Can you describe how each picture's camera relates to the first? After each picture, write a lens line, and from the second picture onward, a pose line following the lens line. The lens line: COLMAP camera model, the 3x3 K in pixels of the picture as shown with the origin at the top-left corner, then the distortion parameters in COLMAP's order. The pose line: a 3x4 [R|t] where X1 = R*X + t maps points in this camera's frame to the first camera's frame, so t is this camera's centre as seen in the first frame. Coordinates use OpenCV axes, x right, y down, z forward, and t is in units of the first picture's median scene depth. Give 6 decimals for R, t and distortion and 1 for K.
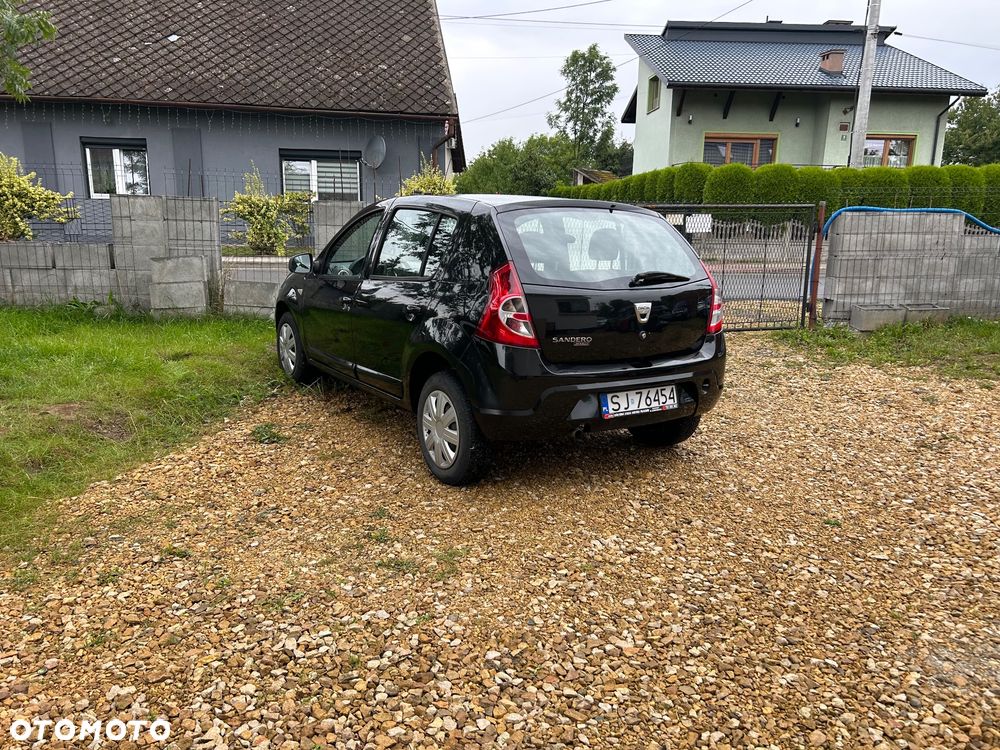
lens RADIAL K [[752.8, 0, 496.5], [0, 752.8, 381.9], [0, 0, 1]] dist [0.049916, -0.054561]
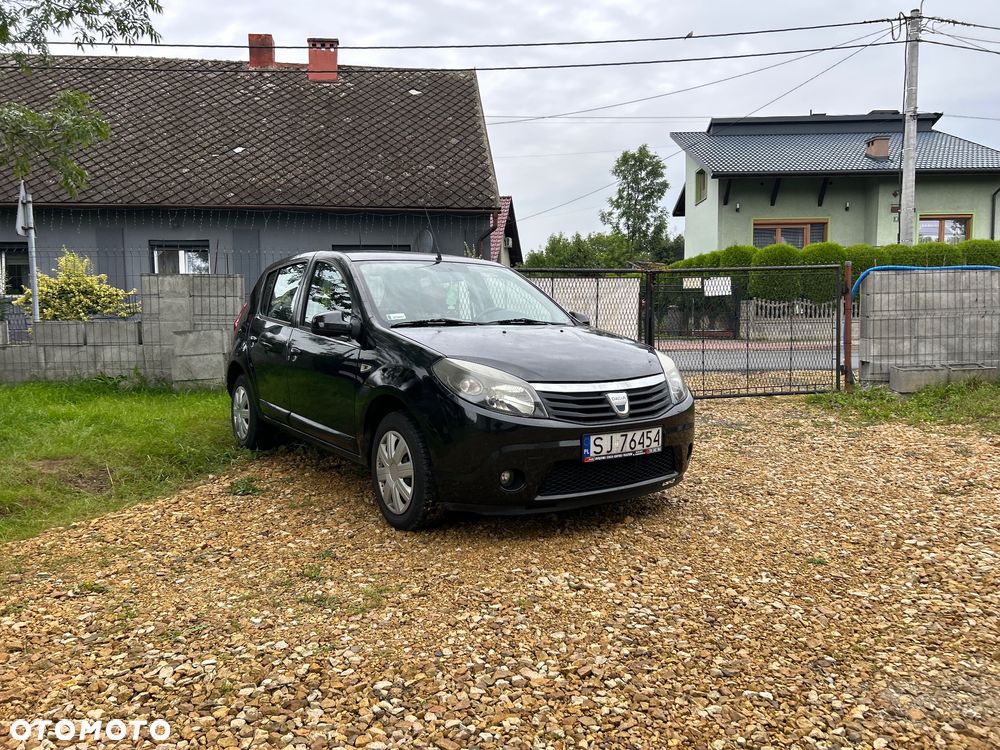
lens RADIAL K [[752.8, 0, 505.6], [0, 752.8, 371.4], [0, 0, 1]] dist [0.049916, -0.054561]
pose [[0.996895, -0.021813, -0.075661, 0.106353], [0.010927, 0.989891, -0.141410, 0.061288], [0.077981, 0.140144, 0.987056, 0.039373]]
